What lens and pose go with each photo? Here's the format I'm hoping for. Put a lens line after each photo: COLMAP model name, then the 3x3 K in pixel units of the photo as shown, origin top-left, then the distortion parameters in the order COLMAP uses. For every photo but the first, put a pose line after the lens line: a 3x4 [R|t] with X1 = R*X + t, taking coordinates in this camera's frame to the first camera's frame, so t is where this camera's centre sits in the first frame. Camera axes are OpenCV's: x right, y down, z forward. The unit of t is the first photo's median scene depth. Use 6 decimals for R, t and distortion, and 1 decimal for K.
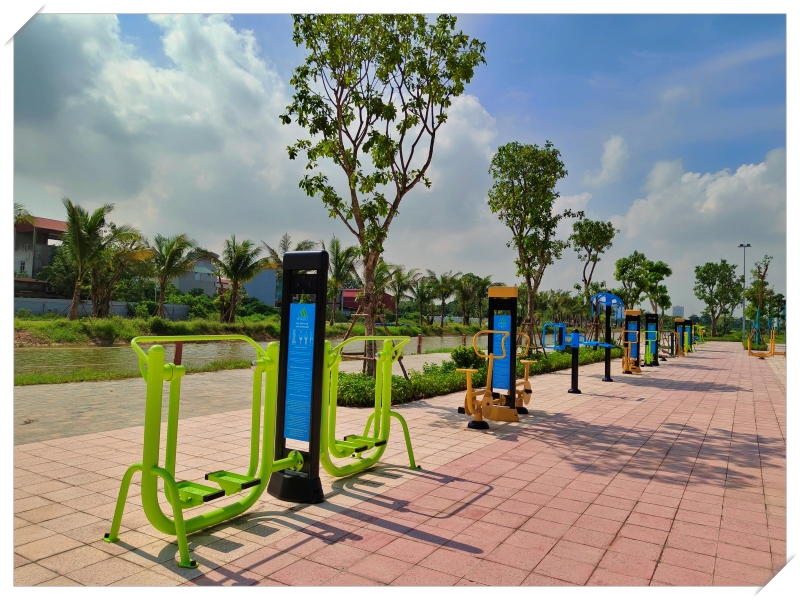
lens RADIAL K [[569.0, 0, 414.5], [0, 569.0, 297.1], [0, 0, 1]] dist [0.018769, -0.001347]
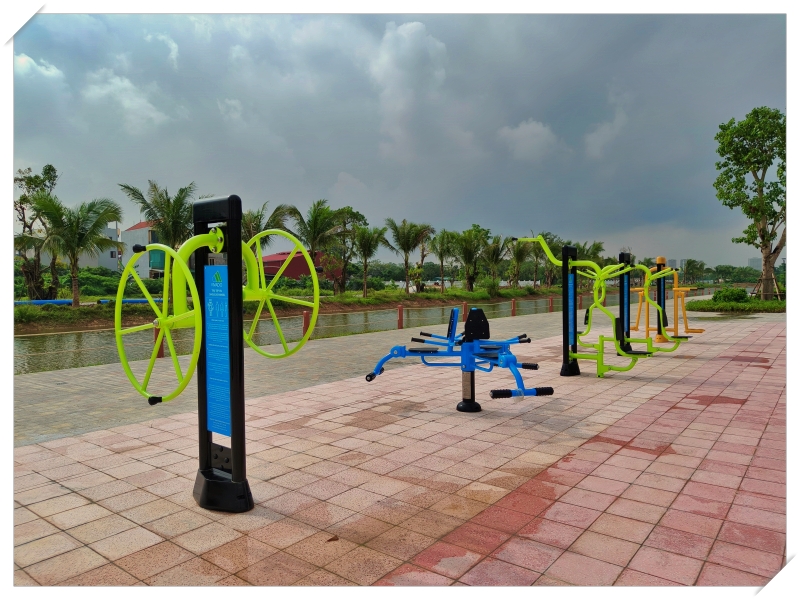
lens RADIAL K [[551.9, 0, 397.5], [0, 551.9, 302.0], [0, 0, 1]] dist [0.008228, 0.000104]
pose [[0.988926, -0.039456, -0.143070, 0.687178], [0.048844, 0.996836, 0.062707, 0.072748], [0.140143, -0.069001, 0.987724, 1.239738]]
